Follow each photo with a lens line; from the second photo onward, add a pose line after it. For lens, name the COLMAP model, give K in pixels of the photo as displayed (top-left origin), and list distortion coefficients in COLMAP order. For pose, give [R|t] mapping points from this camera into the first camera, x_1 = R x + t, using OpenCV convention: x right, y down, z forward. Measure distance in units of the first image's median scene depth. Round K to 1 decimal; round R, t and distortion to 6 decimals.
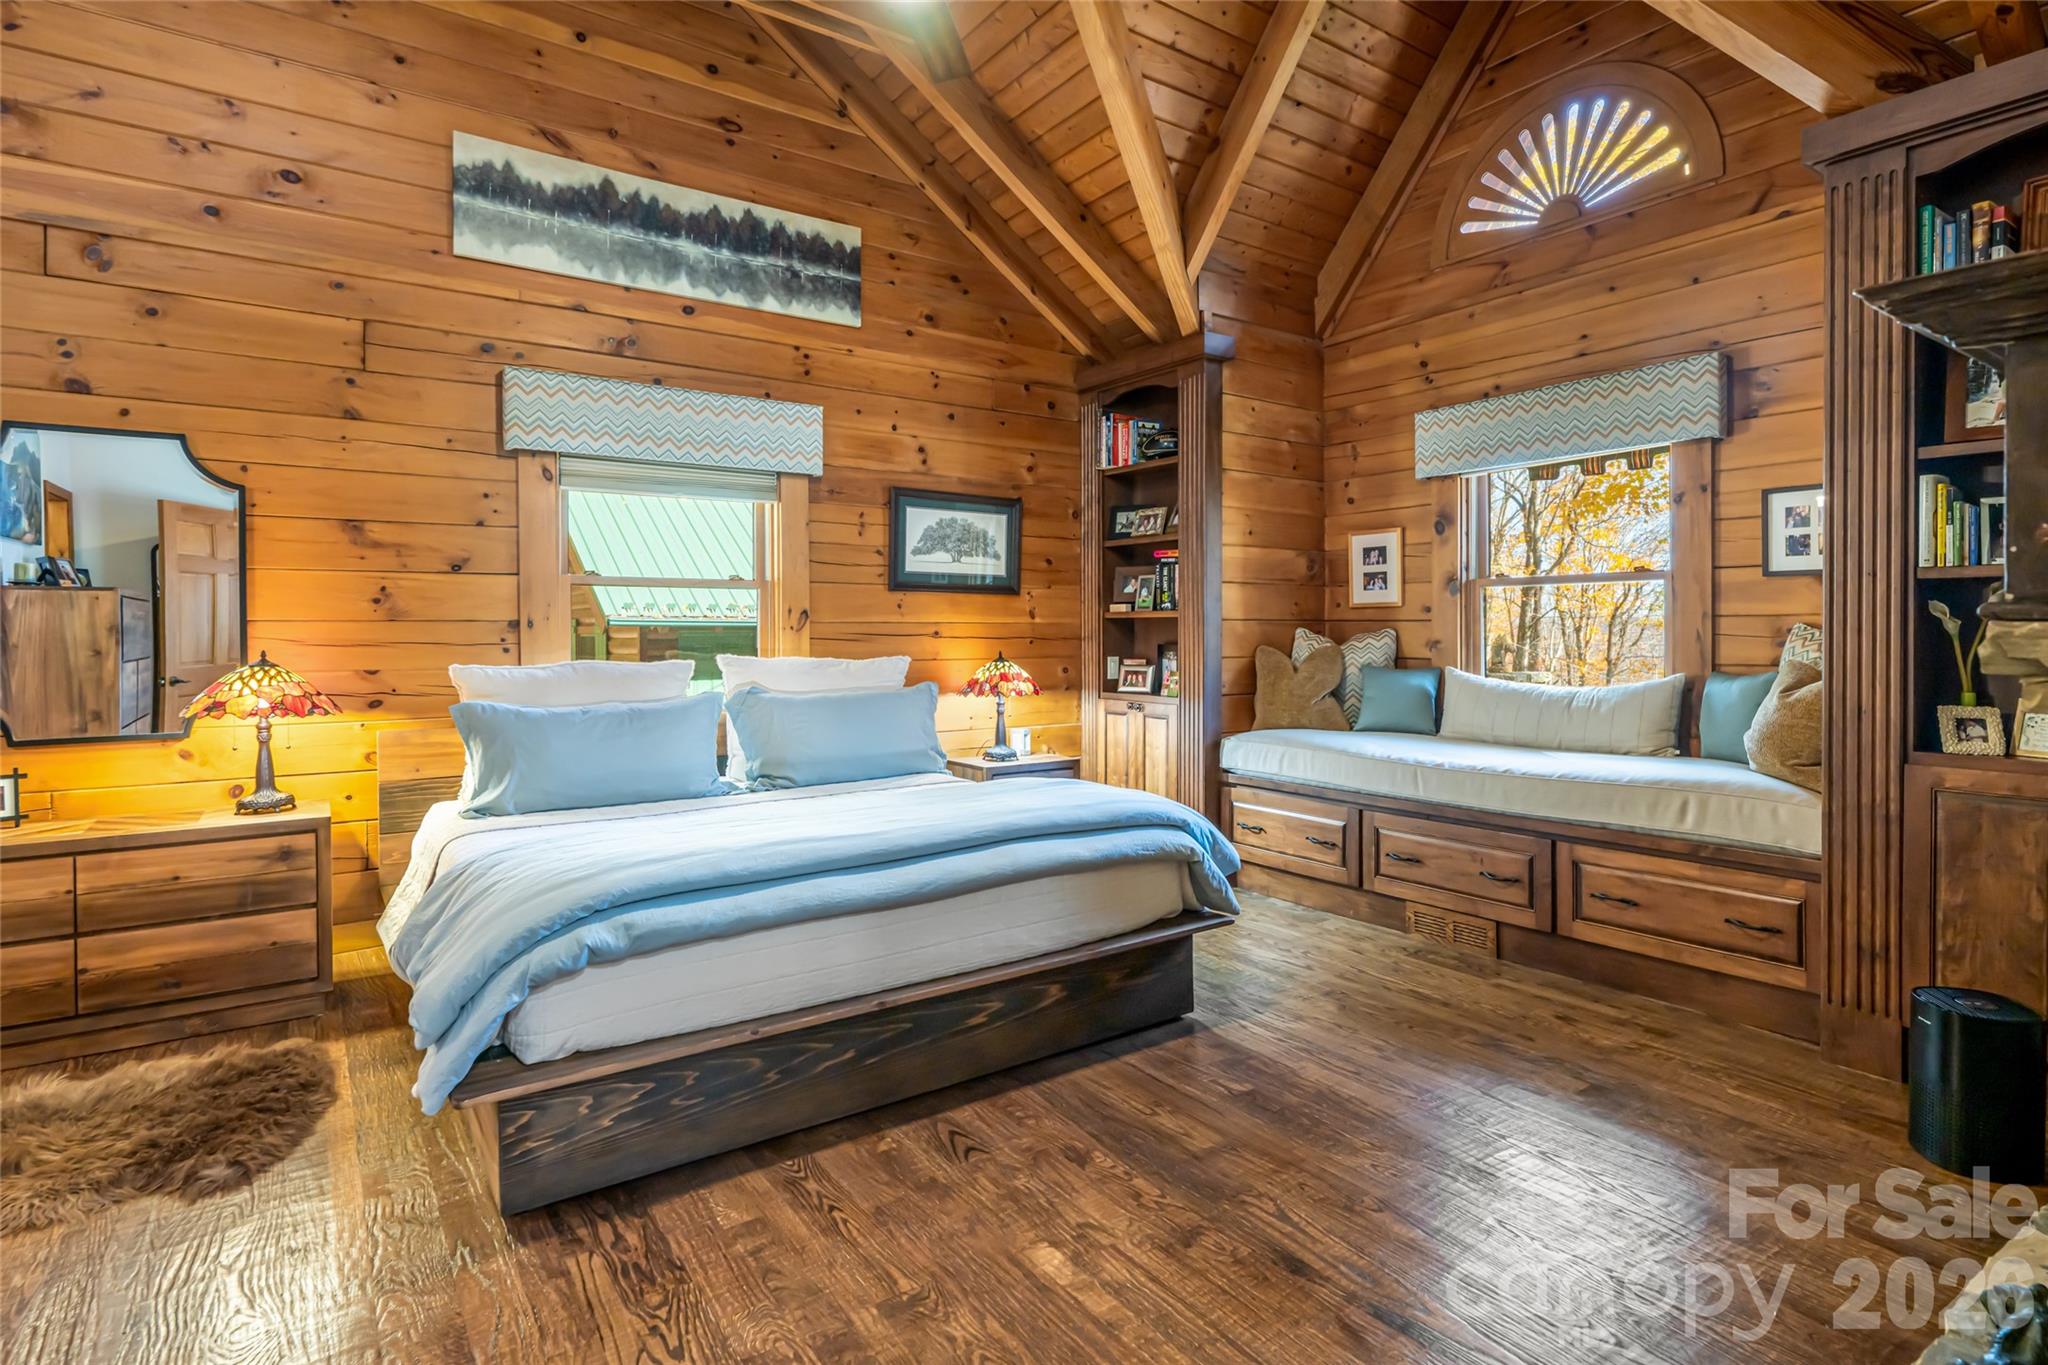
lens RADIAL K [[1020.3, 0, 1009.7], [0, 1020.3, 638.6], [0, 0, 1]] dist [-0.002613, 0.000042]
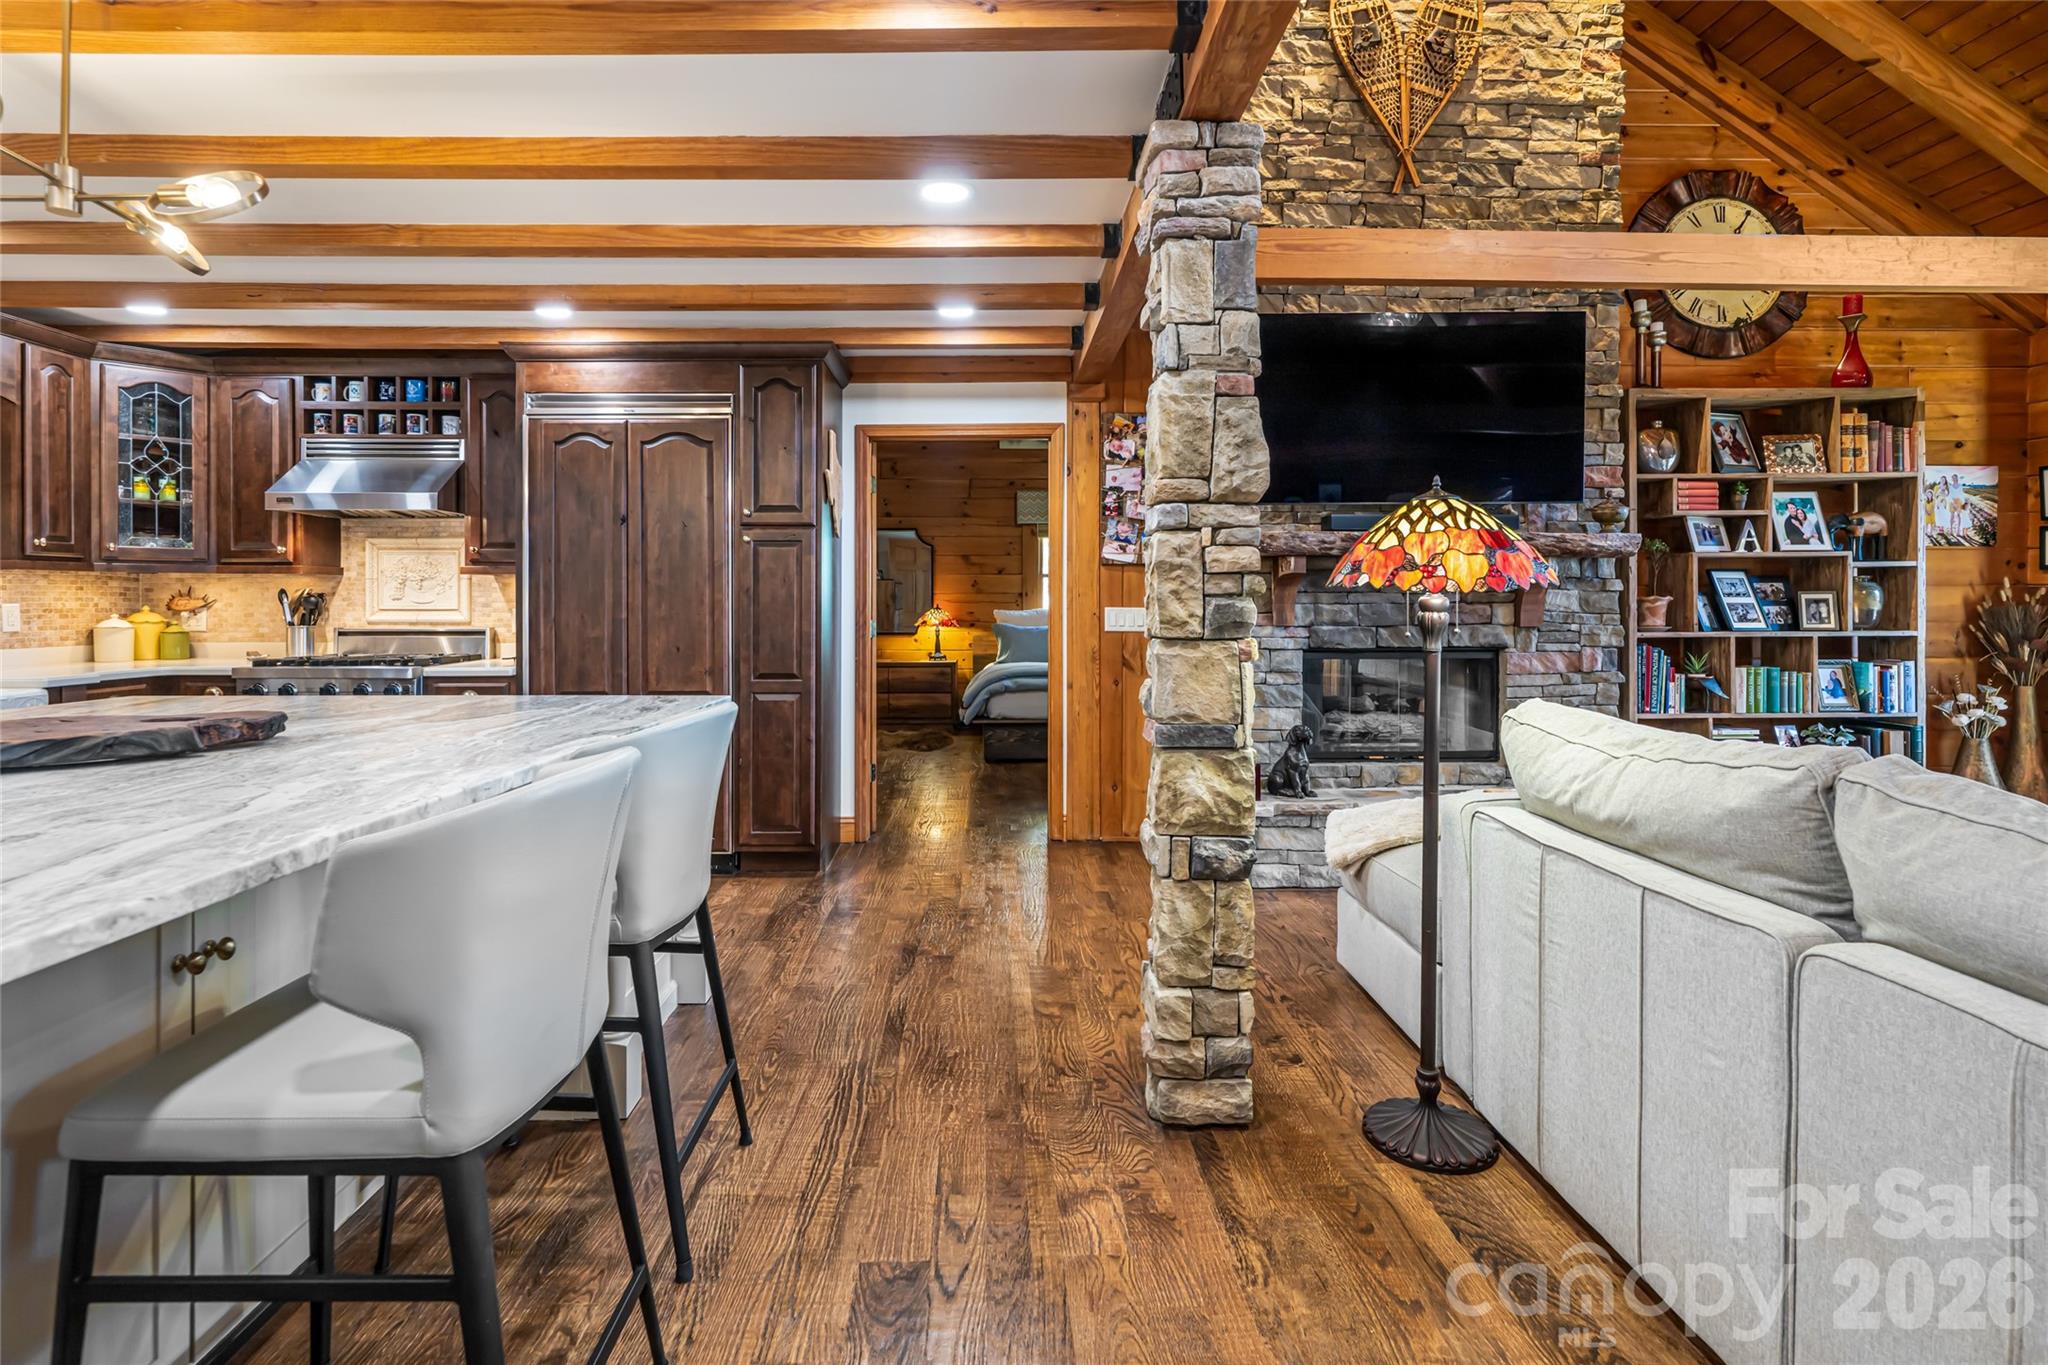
lens RADIAL K [[983.3, 0, 1024.0], [0, 983.3, 604.3], [0, 0, 1]] dist [0.004820, -0.001608]
pose [[0.845704, 0.006130, -0.533617, 0.911001], [-0.006767, 0.999977, 0.000763, 0.008764], [0.533610, 0.002966, 0.845726, -1.161210]]
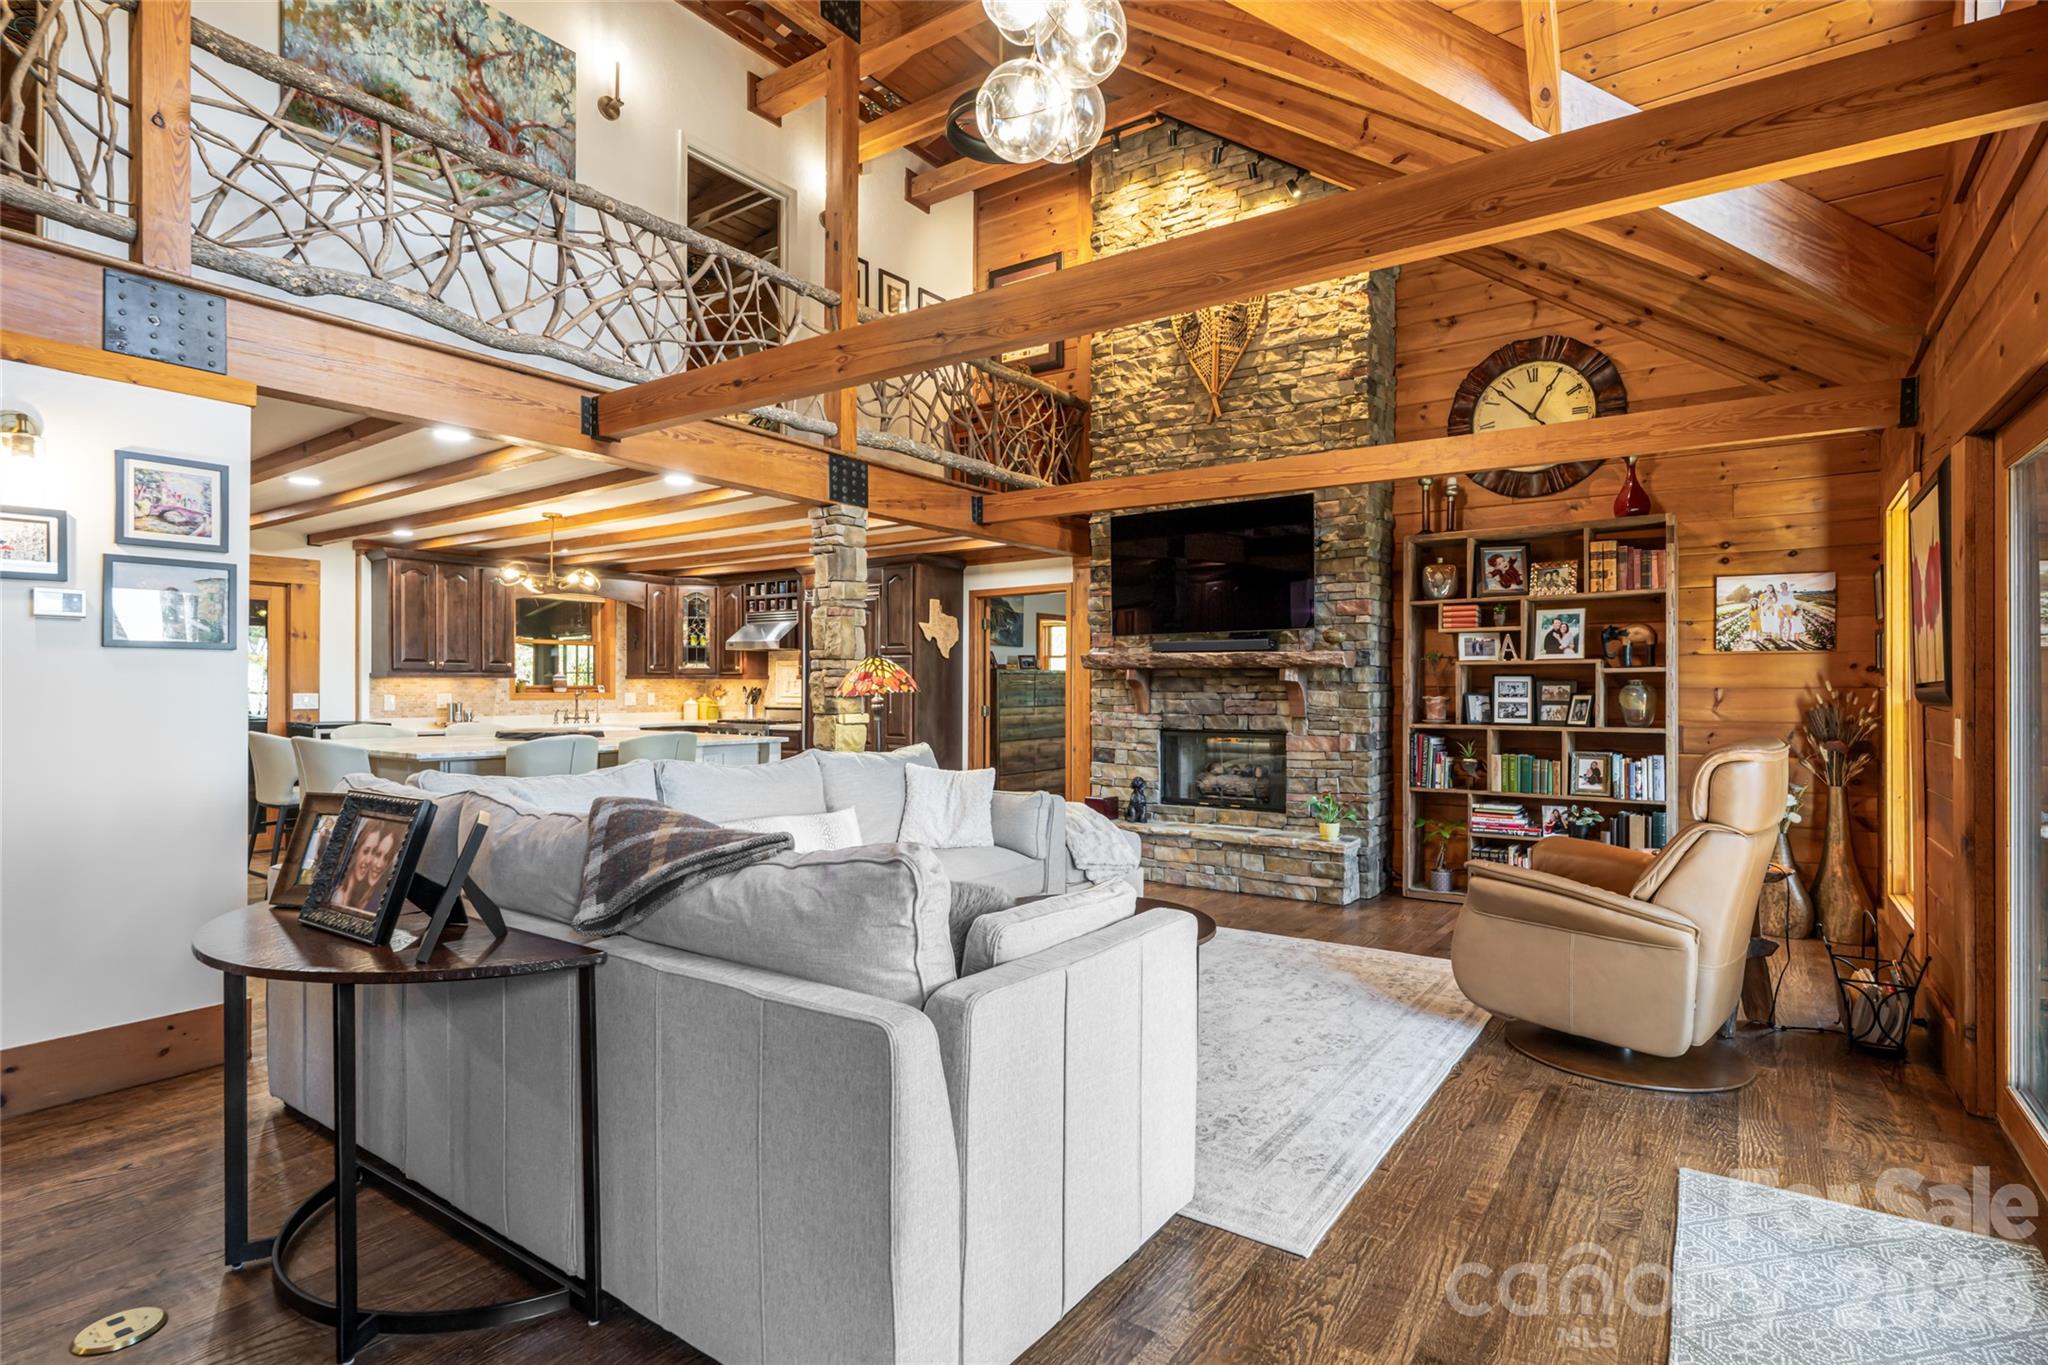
lens RADIAL K [[1020.3, 0, 1034.1], [0, 1020.3, 681.9], [0, 0, 1]] dist [-0.002613, 0.000042]
pose [[0.367736, 0.006555, -0.929907, 2.336780], [-0.007156, 0.999965, 0.004220, -0.034743], [0.929903, 0.005102, 0.367770, -0.856103]]
